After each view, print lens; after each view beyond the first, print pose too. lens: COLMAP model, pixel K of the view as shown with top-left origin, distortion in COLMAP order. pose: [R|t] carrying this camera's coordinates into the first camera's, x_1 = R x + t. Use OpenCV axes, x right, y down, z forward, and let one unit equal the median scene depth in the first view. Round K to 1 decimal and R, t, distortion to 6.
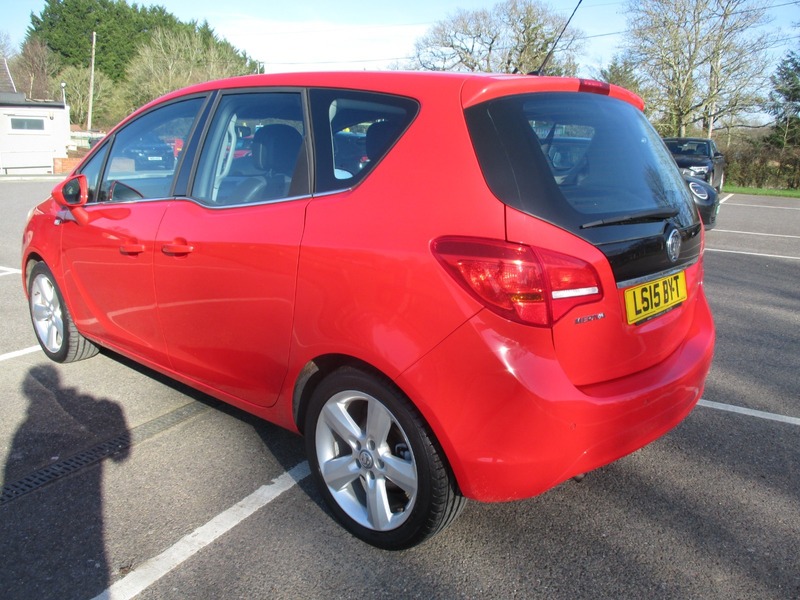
lens RADIAL K [[666.9, 0, 402.6], [0, 666.9, 303.6], [0, 0, 1]] dist [-0.027596, -0.006148]
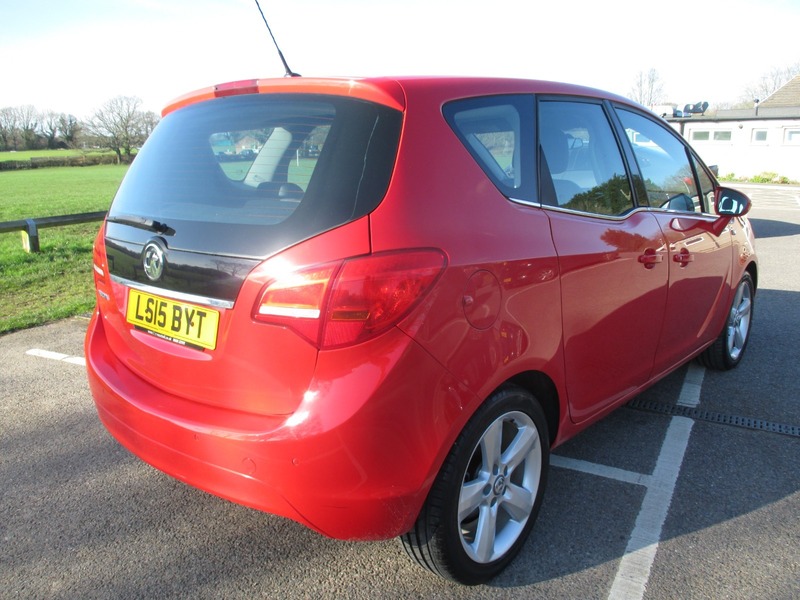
lens RADIAL K [[666.9, 0, 402.6], [0, 666.9, 303.6], [0, 0, 1]] dist [-0.027596, -0.006148]
pose [[0.016987, 0.204266, -0.978768, 0.874509], [-0.230431, 0.953358, 0.194963, -0.192108], [0.972940, 0.222227, 0.063263, 0.861324]]
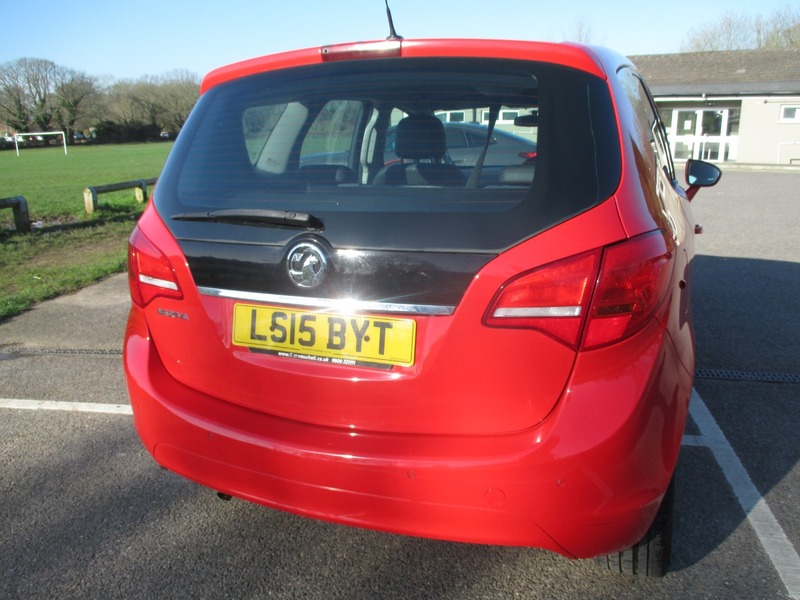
lens RADIAL K [[666.9, 0, 402.6], [0, 666.9, 303.6], [0, 0, 1]] dist [-0.027596, -0.006148]
pose [[0.332082, 0.211885, -0.919144, 0.744720], [-0.198742, 0.968286, 0.151409, -0.119133], [0.922075, 0.132393, 0.363660, 0.563853]]
